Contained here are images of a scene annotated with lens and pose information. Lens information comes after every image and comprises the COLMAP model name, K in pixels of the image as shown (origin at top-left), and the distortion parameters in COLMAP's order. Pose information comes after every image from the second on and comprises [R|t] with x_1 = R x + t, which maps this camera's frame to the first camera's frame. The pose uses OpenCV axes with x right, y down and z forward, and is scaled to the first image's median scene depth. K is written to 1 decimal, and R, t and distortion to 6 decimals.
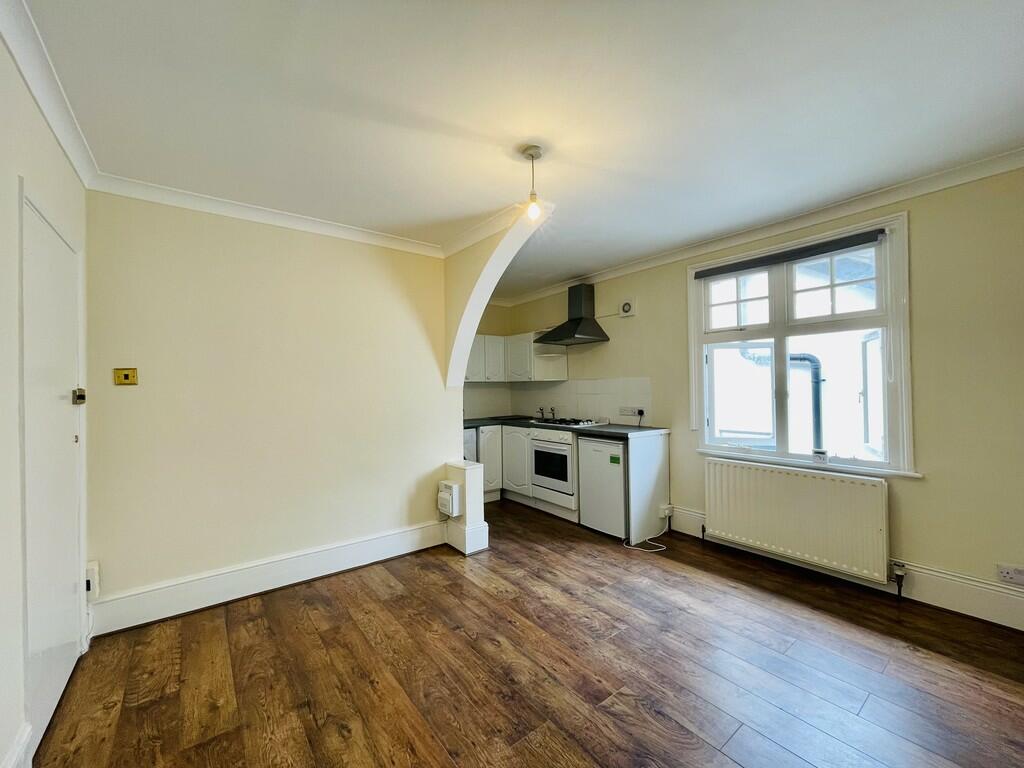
lens RADIAL K [[413.4, 0, 503.9], [0, 413.4, 382.8], [0, 0, 1]] dist [0.000015, 0.000807]
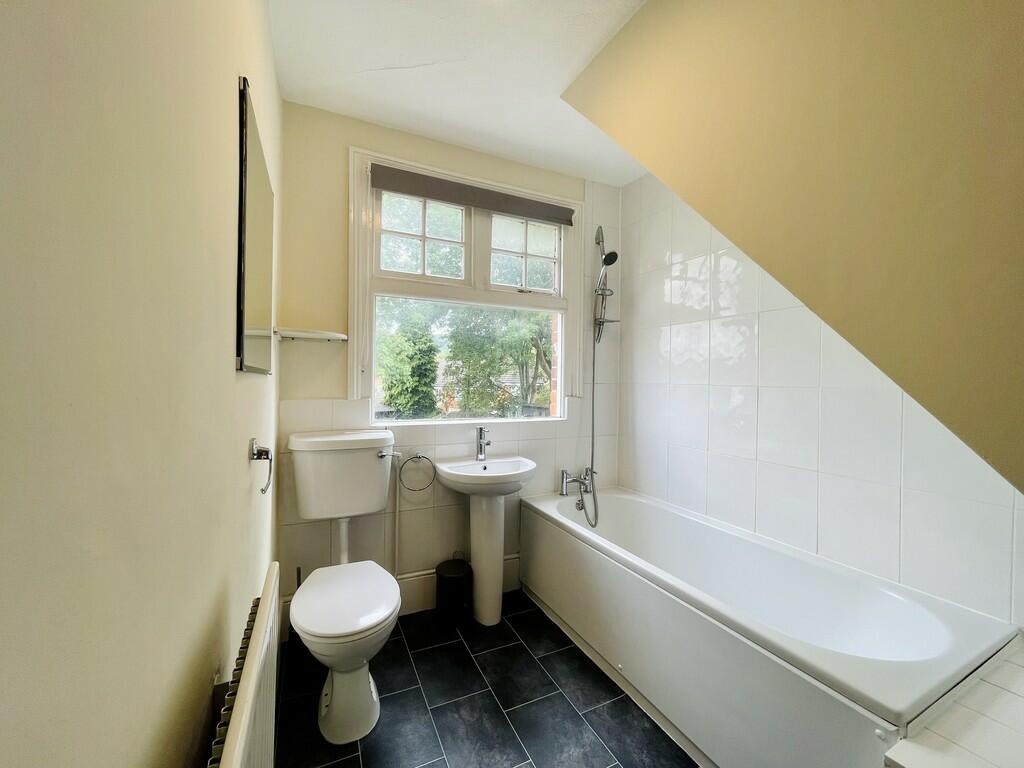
lens RADIAL K [[413.4, 0, 503.9], [0, 413.4, 382.8], [0, 0, 1]] dist [0.000015, 0.000807]
pose [[0.203652, 0.011281, 0.978978, -0.069862], [-0.022507, 0.999723, -0.006838, 0.045826], [-0.978785, -0.020641, 0.203849, 0.841784]]
